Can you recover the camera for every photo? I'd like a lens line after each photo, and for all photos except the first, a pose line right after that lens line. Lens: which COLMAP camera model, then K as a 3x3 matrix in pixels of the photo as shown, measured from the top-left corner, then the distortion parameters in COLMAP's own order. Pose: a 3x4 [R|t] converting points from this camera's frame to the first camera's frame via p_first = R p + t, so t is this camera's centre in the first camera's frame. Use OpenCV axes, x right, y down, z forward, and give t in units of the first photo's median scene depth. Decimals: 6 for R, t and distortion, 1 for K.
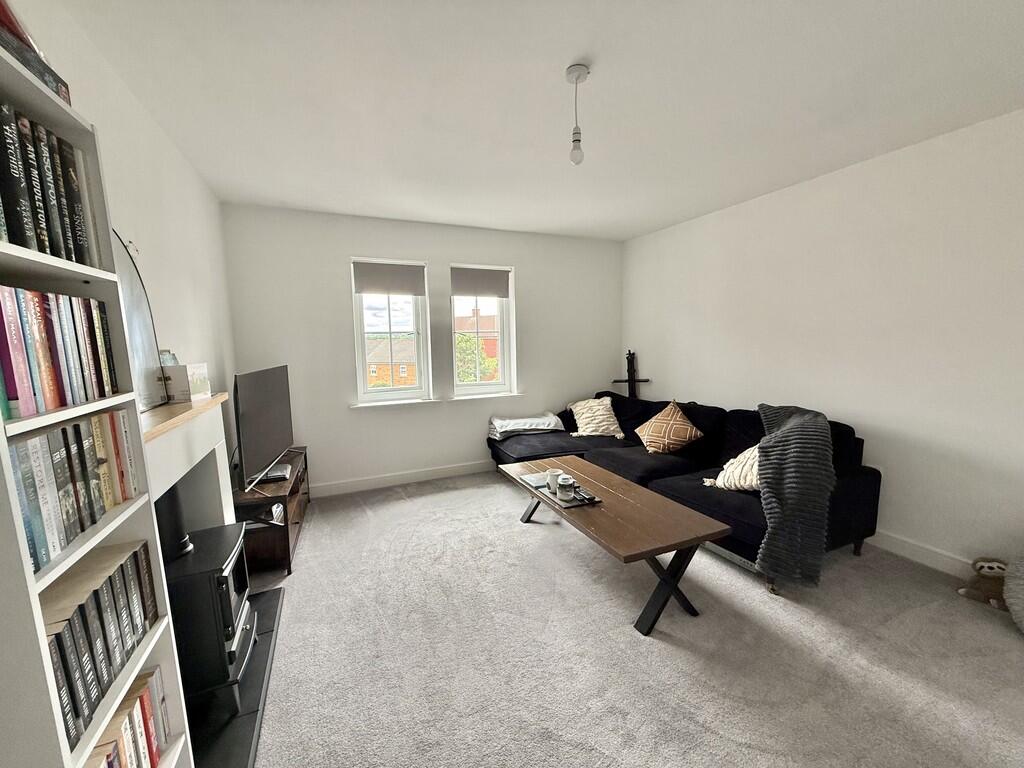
lens RADIAL K [[405.9, 0, 507.8], [0, 405.9, 387.5], [0, 0, 1]] dist [-0.000835, -0.000060]
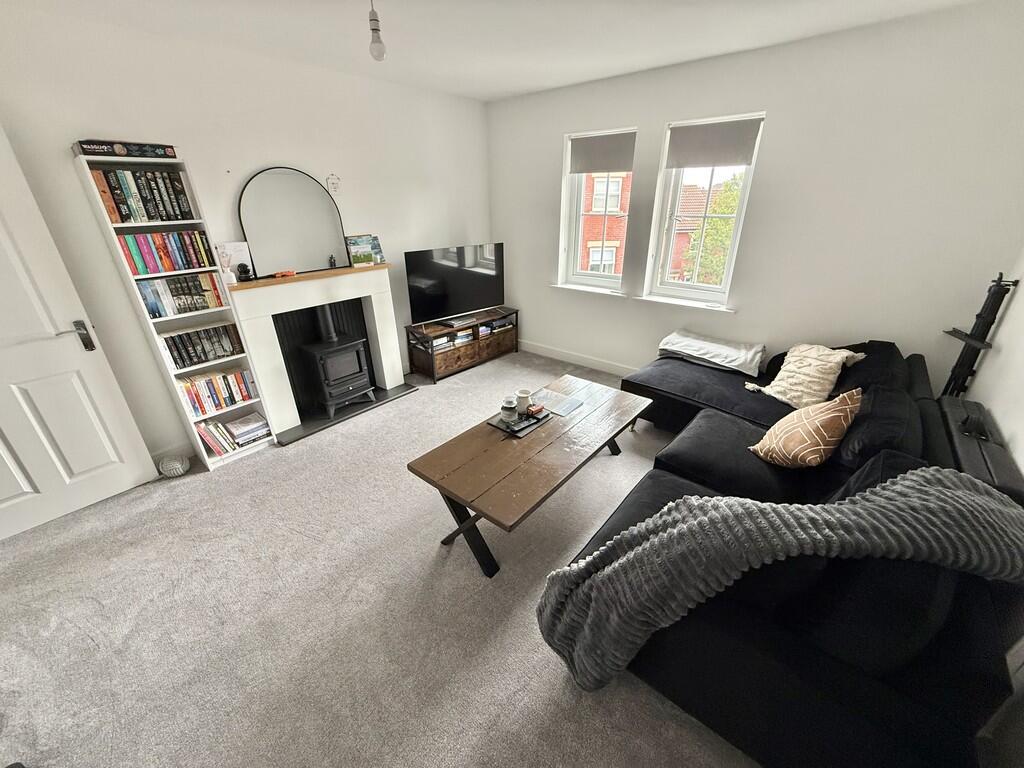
lens RADIAL K [[409.8, 0, 512.0], [0, 409.8, 384.0], [0, 0, 1]] dist [0.000062, -0.000041]
pose [[0.455413, 0.381016, -0.804627, 0.555307], [-0.101640, 0.920134, 0.378185, -0.113409], [0.884459, -0.090448, 0.457768, 0.330769]]
